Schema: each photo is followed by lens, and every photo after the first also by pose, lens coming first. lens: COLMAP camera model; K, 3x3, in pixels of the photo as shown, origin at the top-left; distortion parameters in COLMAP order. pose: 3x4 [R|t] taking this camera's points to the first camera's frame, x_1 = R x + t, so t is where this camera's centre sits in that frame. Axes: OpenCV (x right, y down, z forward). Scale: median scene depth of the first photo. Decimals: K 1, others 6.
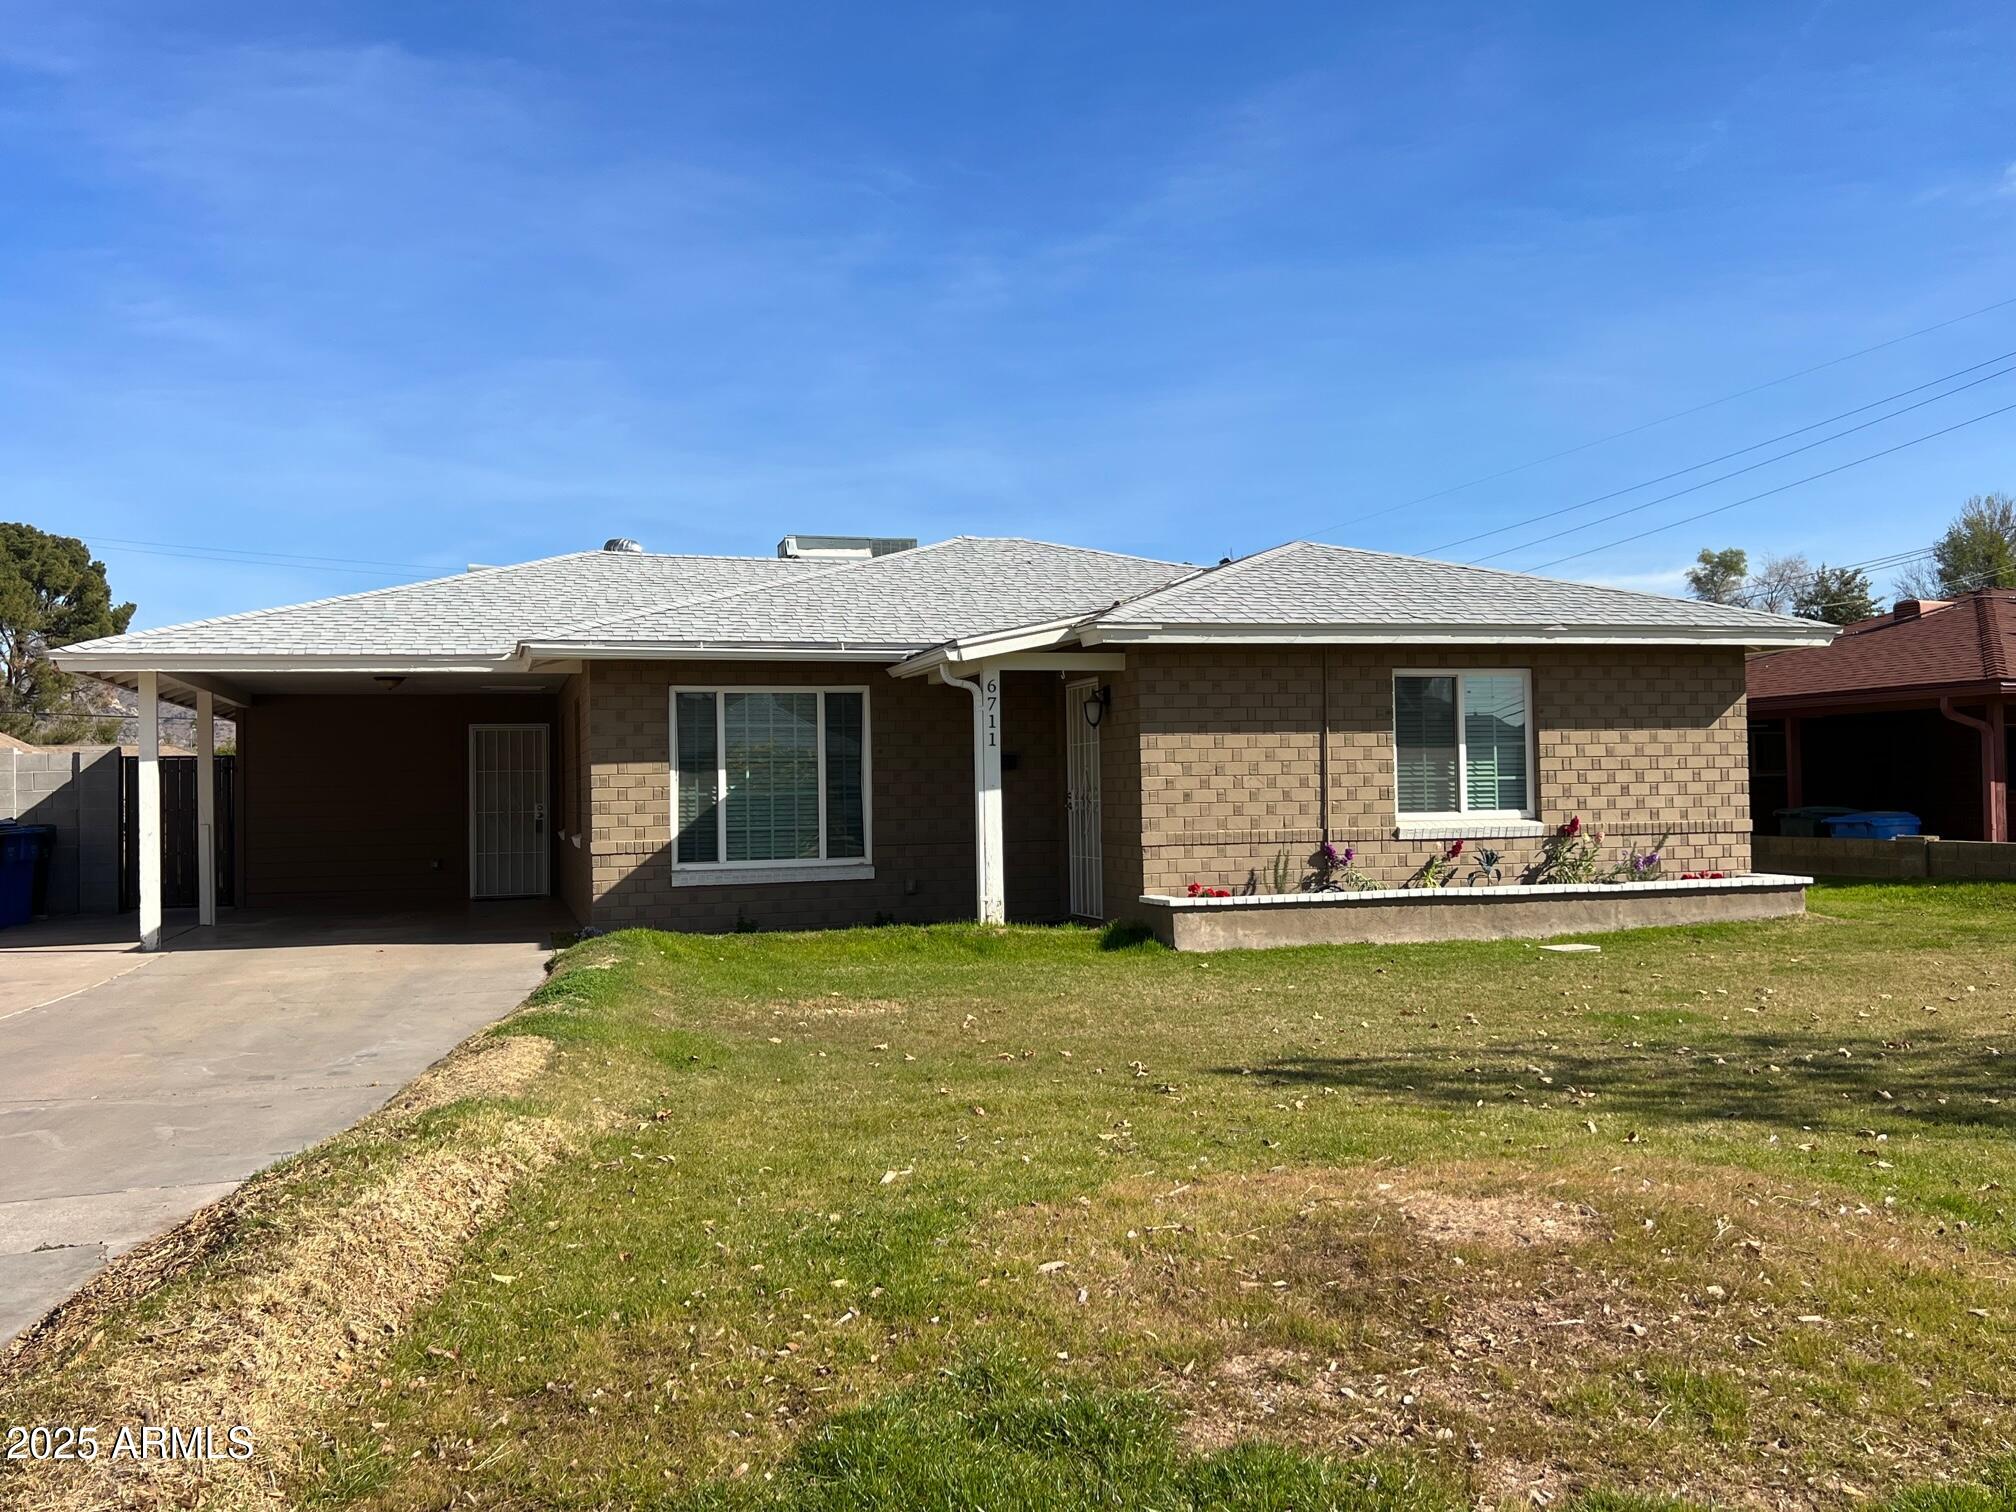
lens RADIAL K [[1733.7, 0, 1013.8], [0, 1733.7, 738.6], [0, 0, 1]] dist [0.025793, -0.010305]
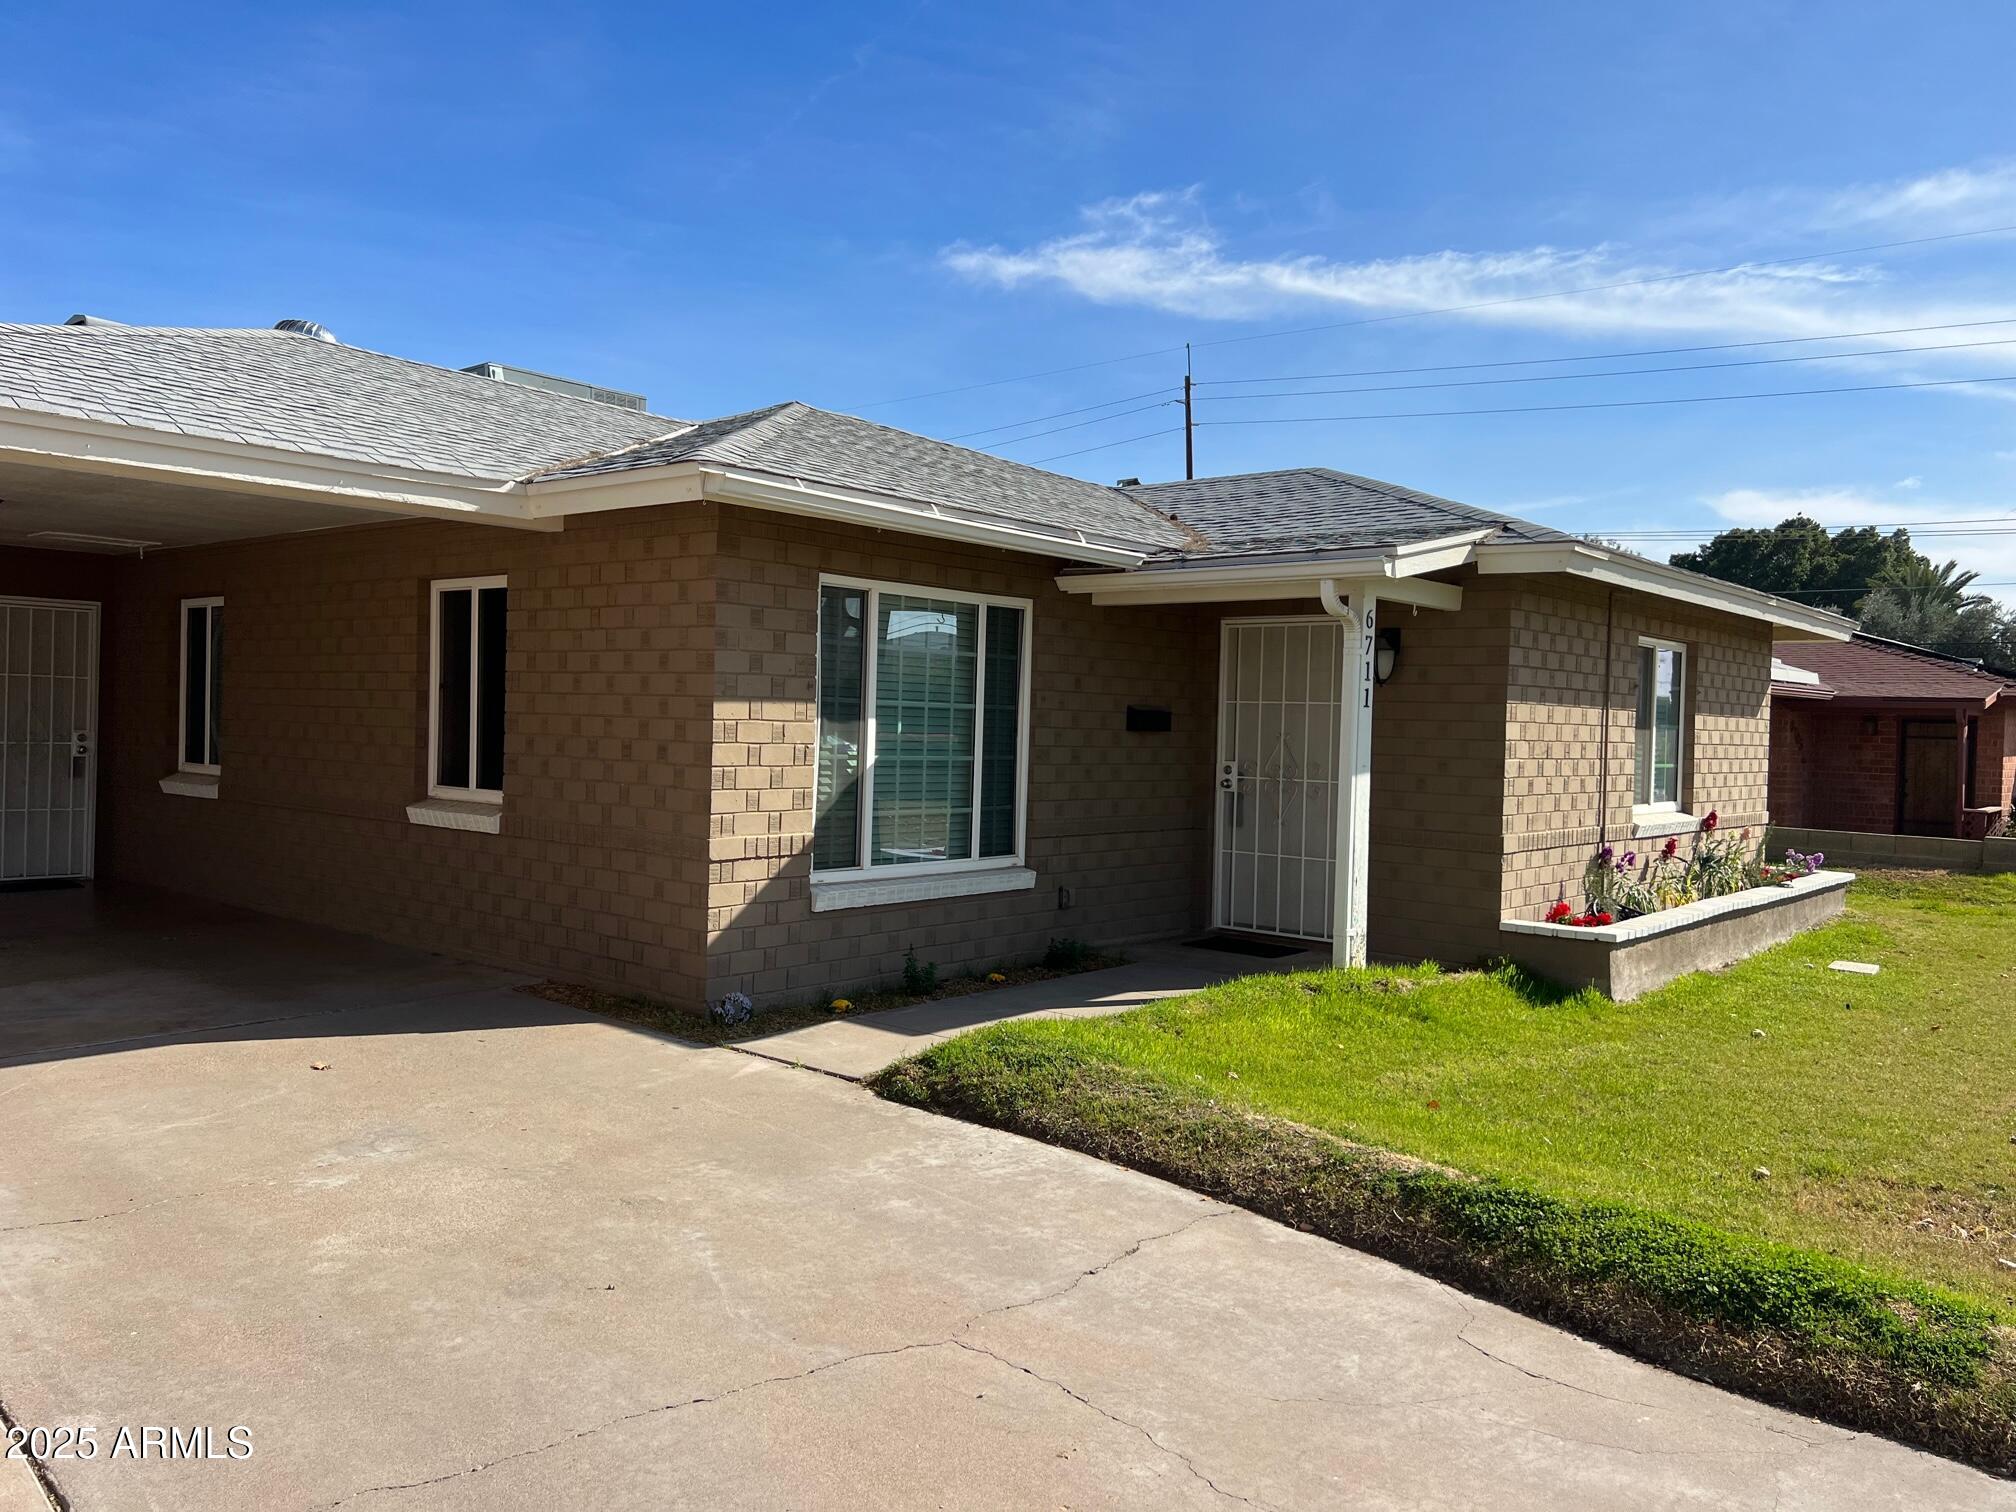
lens RADIAL K [[1522.9, 0, 971.2], [0, 1522.9, 739.9], [0, 0, 1]] dist [0.059903, -0.062405]
pose [[0.841175, 0.034544, 0.539659, -0.433313], [-0.060477, 0.997706, 0.030403, 0.007509], [-0.537371, -0.058211, 0.841335, 0.535875]]
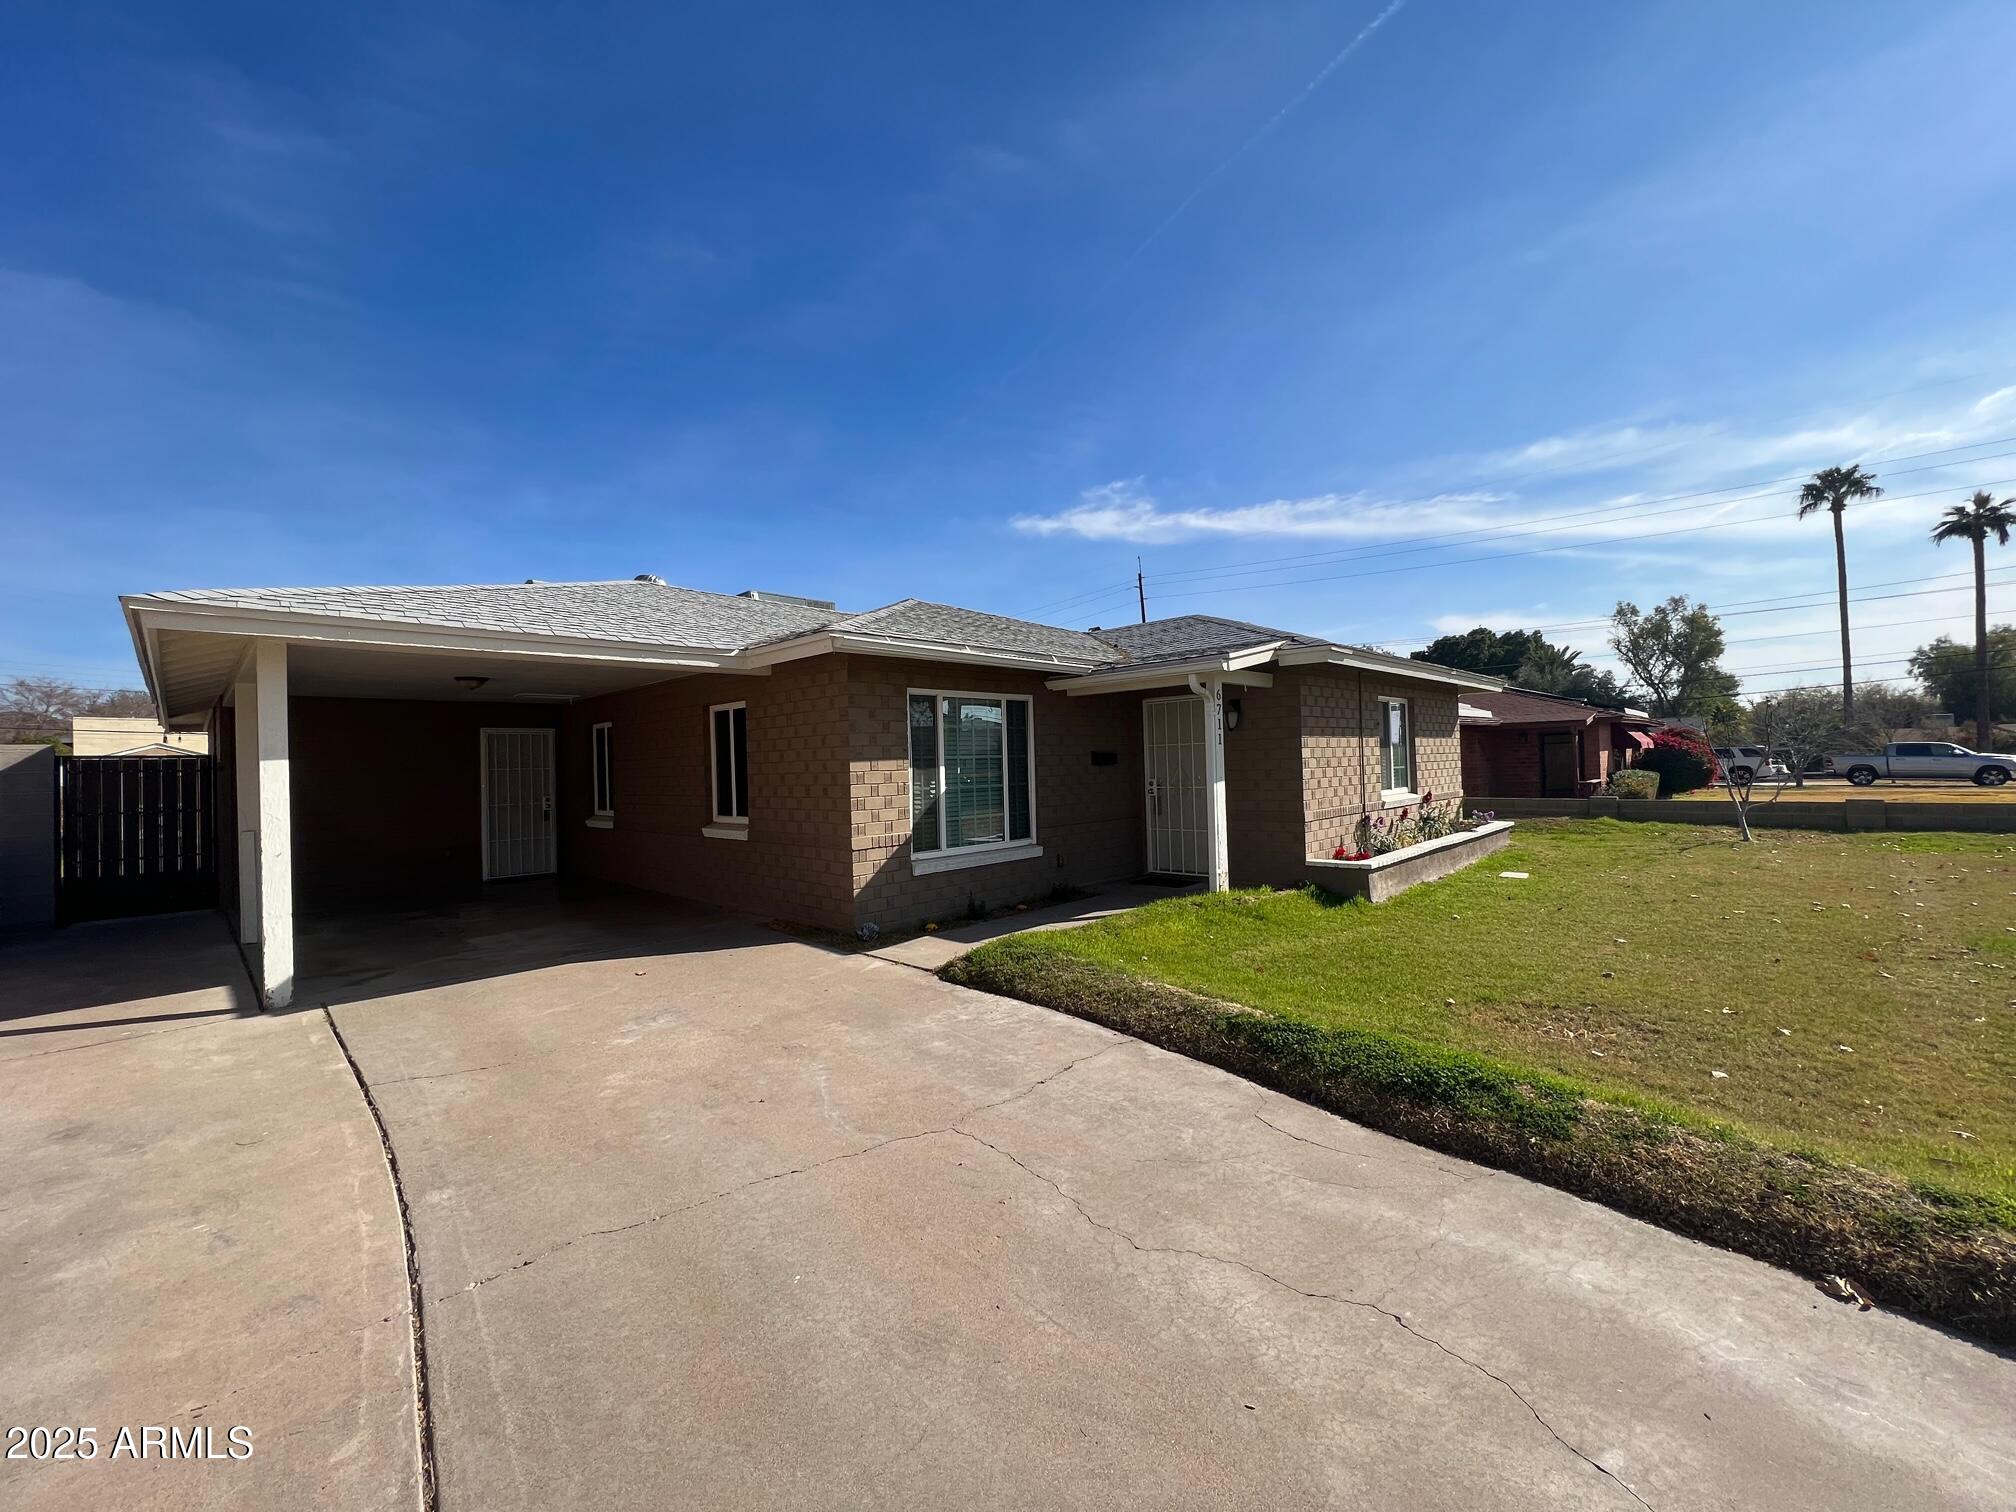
lens RADIAL K [[810.1, 0, 990.8], [0, 810.1, 753.7], [0, 0, 1]] dist [-0.003081, 0.000755]
pose [[0.873884, -0.000498, 0.486134, -0.396627], [-0.002164, 0.999986, 0.004913, 0.007786], [-0.486129, -0.005345, 0.873871, 0.541393]]
